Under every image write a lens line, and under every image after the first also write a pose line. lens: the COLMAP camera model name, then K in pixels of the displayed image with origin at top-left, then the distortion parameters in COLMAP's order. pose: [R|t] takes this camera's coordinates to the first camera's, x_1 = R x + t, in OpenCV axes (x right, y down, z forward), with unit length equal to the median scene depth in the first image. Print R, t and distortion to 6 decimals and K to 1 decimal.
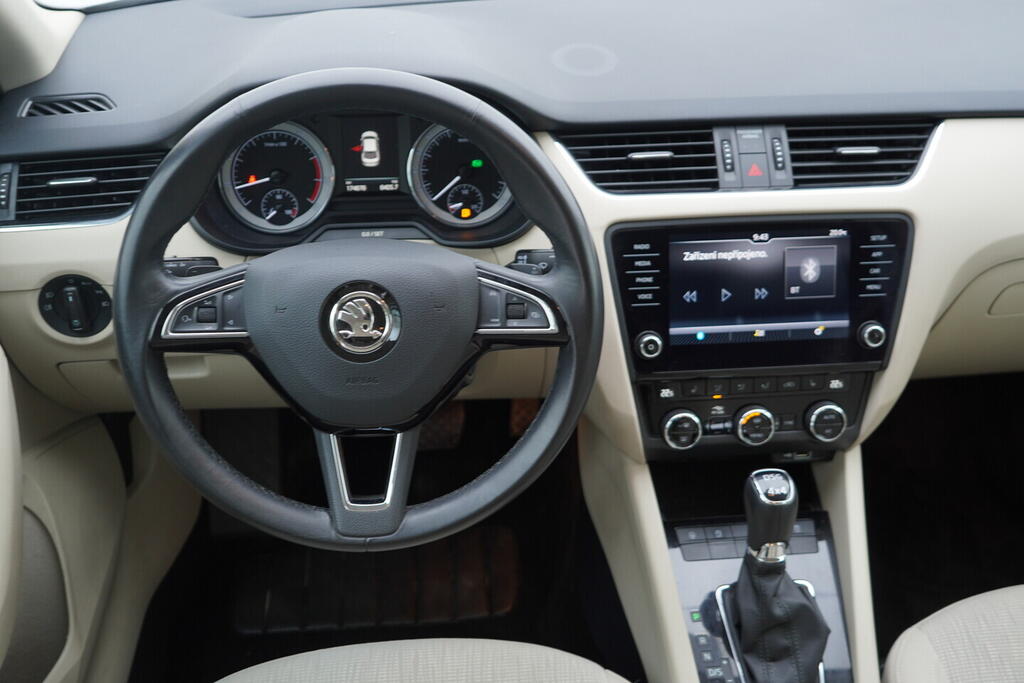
lens RADIAL K [[1069.9, 0, 509.4], [0, 1069.9, 344.5], [0, 0, 1]] dist [0.017216, 0.000000]
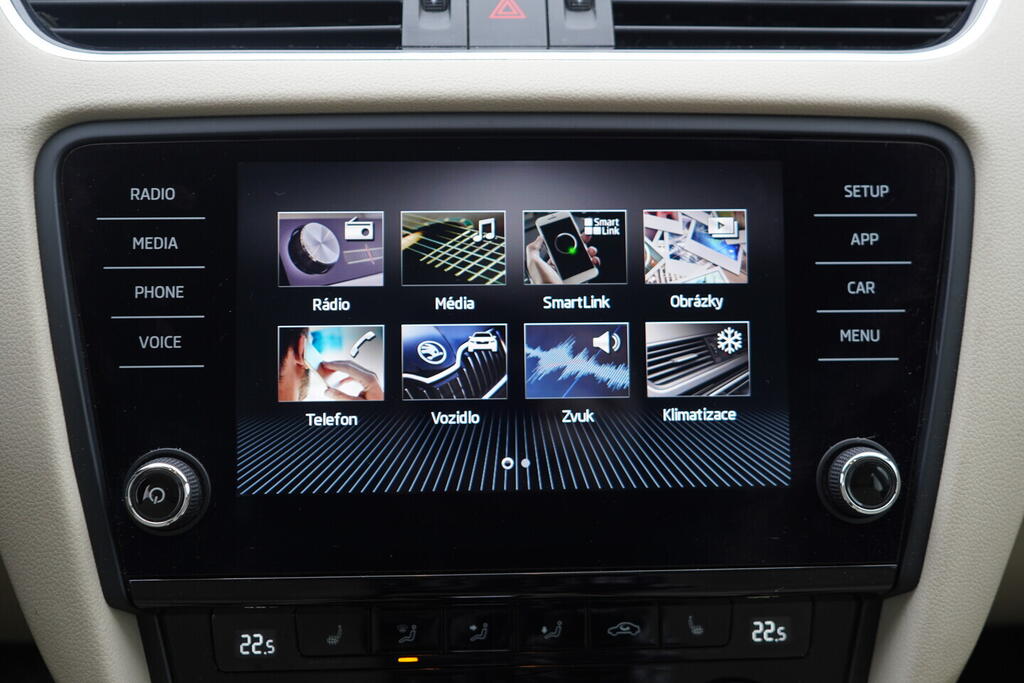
lens RADIAL K [[1069.9, 0, 513.9], [0, 1069.9, 339.2], [0, 0, 1]] dist [0.017216, 0.000000]
pose [[0.998607, 0.014820, -0.050647, 0.250676], [-0.025420, 0.976157, -0.215570, 0.022909], [0.046244, 0.216557, 0.975174, 0.673239]]
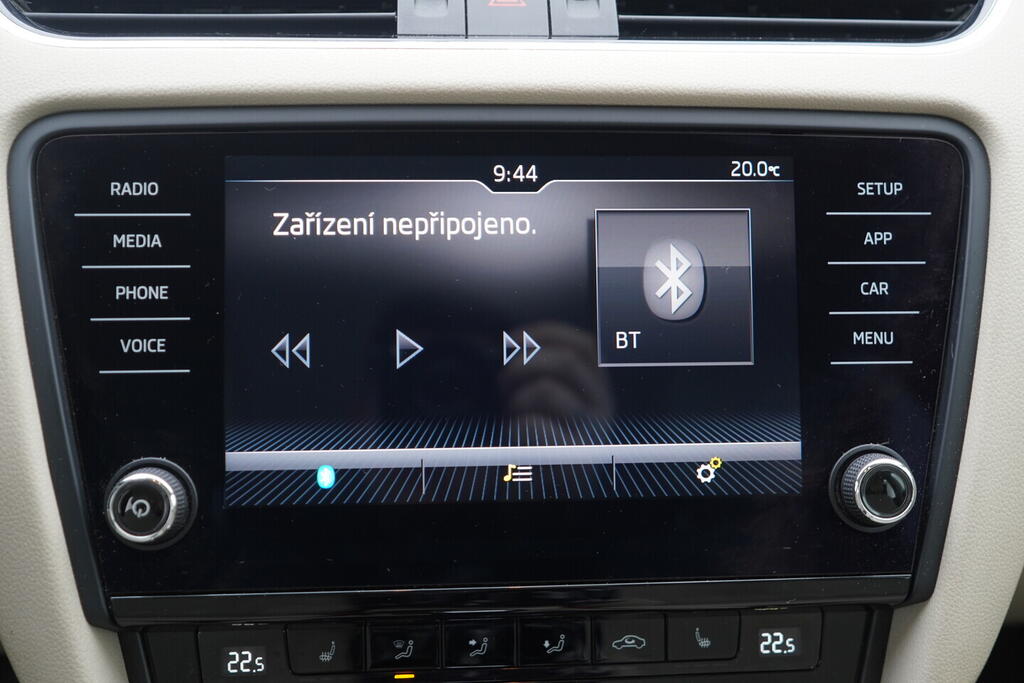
lens RADIAL K [[1069.9, 0, 516.4], [0, 1069.9, 338.9], [0, 0, 1]] dist [0.017216, 0.000000]
pose [[0.999688, 0.014786, -0.020139, 0.240277], [-0.018669, 0.977775, -0.208823, 0.016745], [0.016604, 0.209134, 0.977746, 0.686123]]
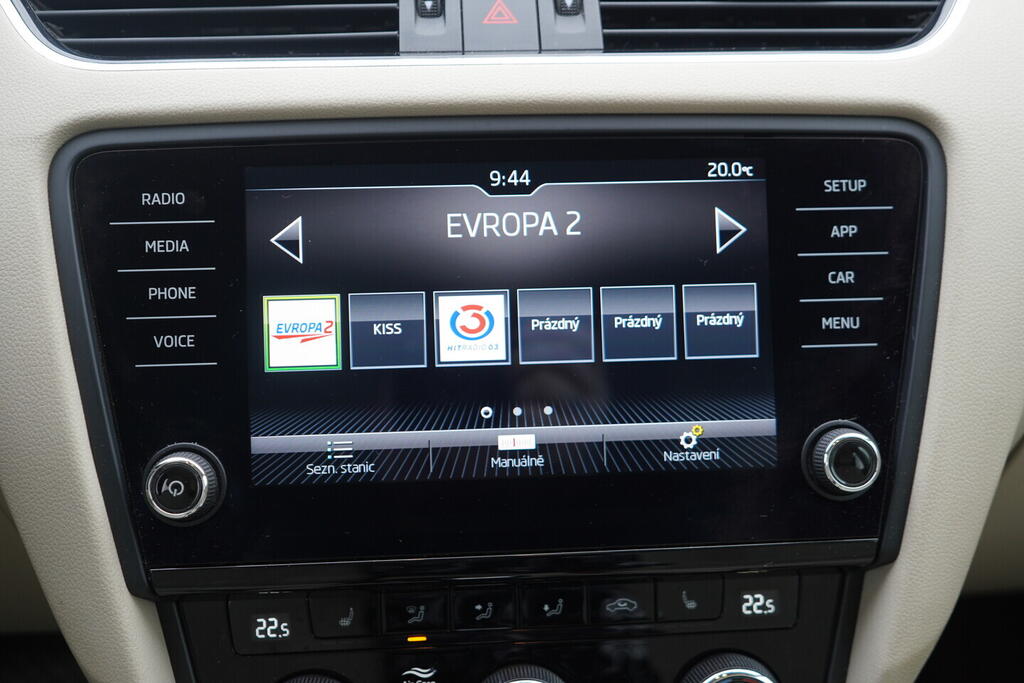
lens RADIAL K [[1069.9, 0, 515.6], [0, 1069.9, 339.2], [0, 0, 1]] dist [0.017216, 0.000000]
pose [[0.999589, -0.002286, -0.028563, 0.244571], [-0.003468, 0.979828, -0.199813, 0.023087], [0.028444, 0.199830, 0.979418, 0.656387]]
